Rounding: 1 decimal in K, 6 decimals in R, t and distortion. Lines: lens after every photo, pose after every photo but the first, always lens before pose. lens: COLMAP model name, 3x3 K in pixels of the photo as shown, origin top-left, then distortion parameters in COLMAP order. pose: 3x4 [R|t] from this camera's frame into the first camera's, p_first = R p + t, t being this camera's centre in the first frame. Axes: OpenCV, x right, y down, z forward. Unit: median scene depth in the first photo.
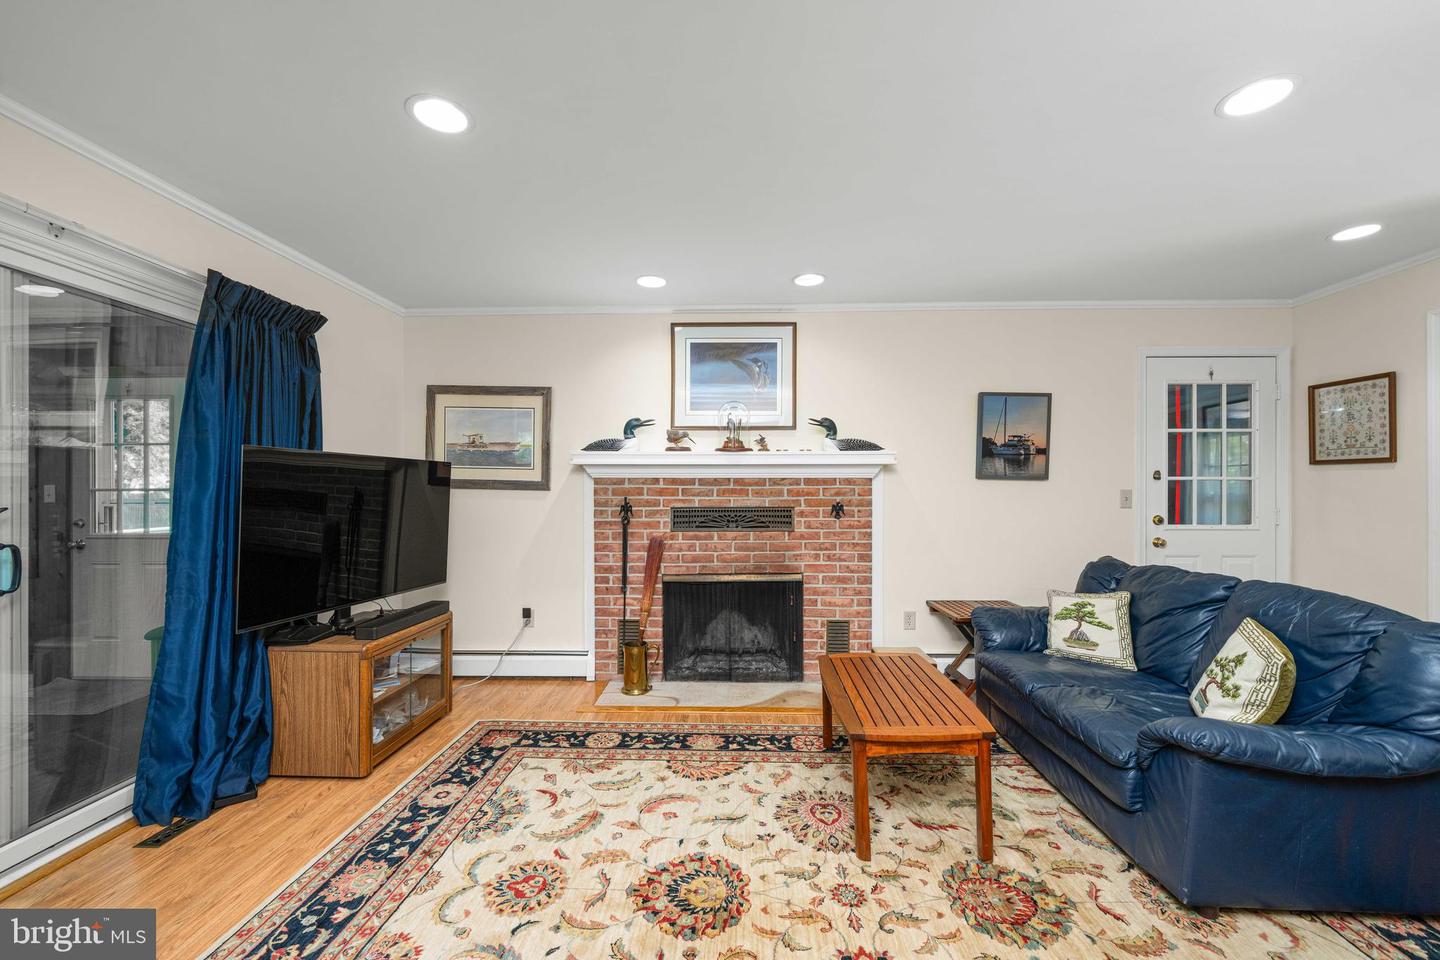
lens RADIAL K [[572.5, 0, 720.0], [0, 572.5, 480.0], [0, 0, 1]] dist [-0.000773, -0.000151]
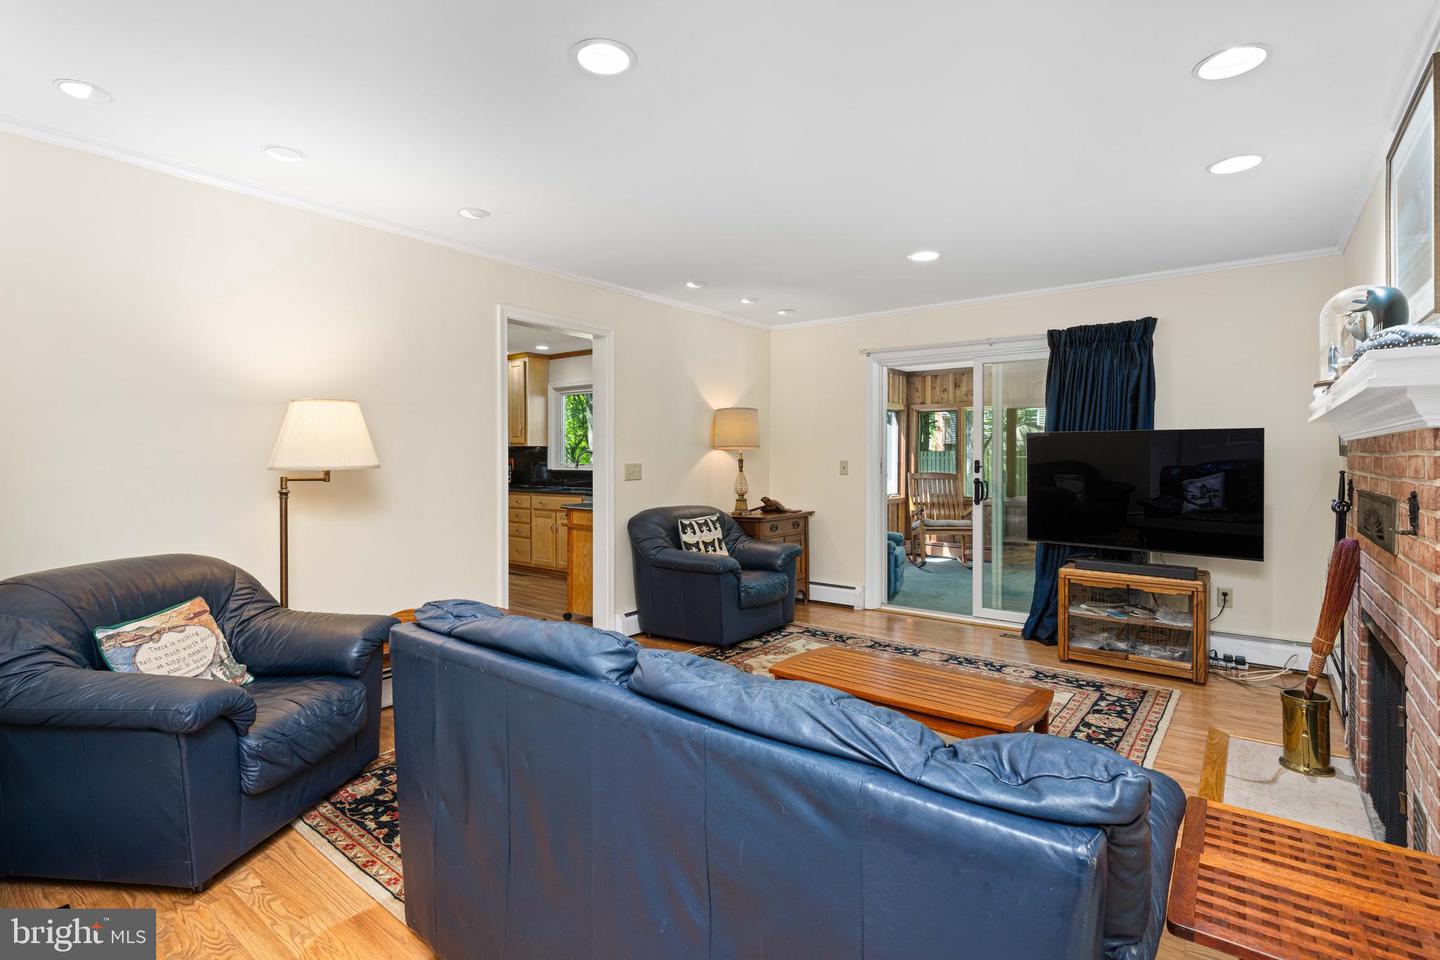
lens RADIAL K [[687.9, 0, 719.5], [0, 687.9, 460.0], [0, 0, 1]] dist [0.000156, 0.000006]
pose [[-0.585219, 0.005727, -0.810855, 0.855934], [0.011137, 0.999937, -0.000976, 0.007679], [0.810799, -0.009602, -0.585246, 0.889664]]
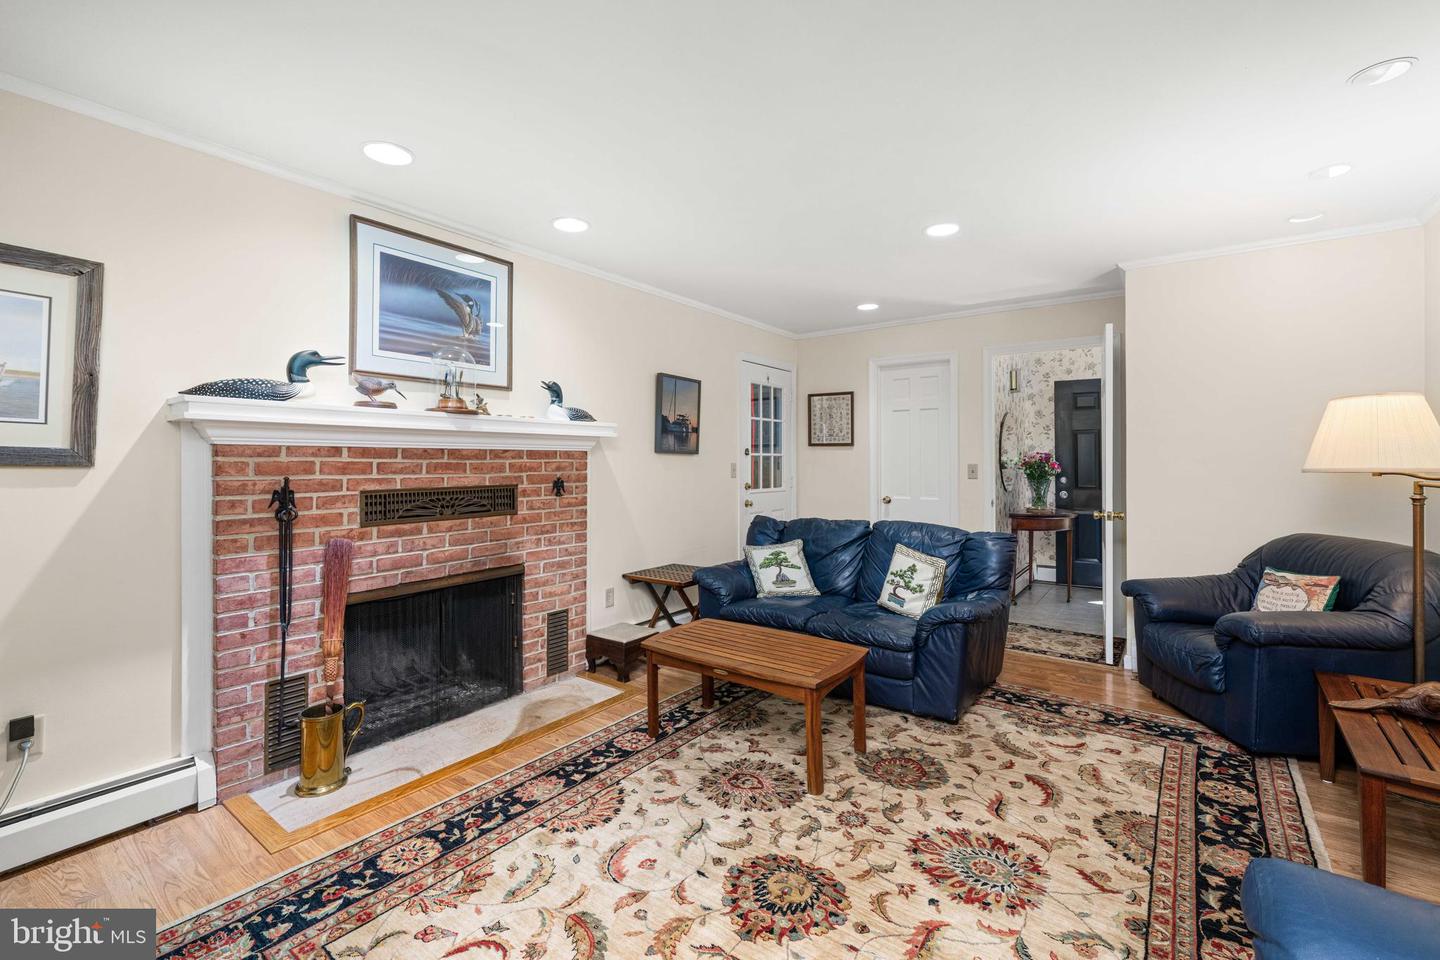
lens RADIAL K [[632.0, 0, 720.3], [0, 632.0, 446.6], [0, 0, 1]] dist [0.000928, 0.000275]
pose [[0.562184, 0.018867, 0.826797, -0.465004], [-0.011685, 0.999821, -0.014870, 0.001744], [-0.826930, -0.001301, 0.562304, 0.241265]]
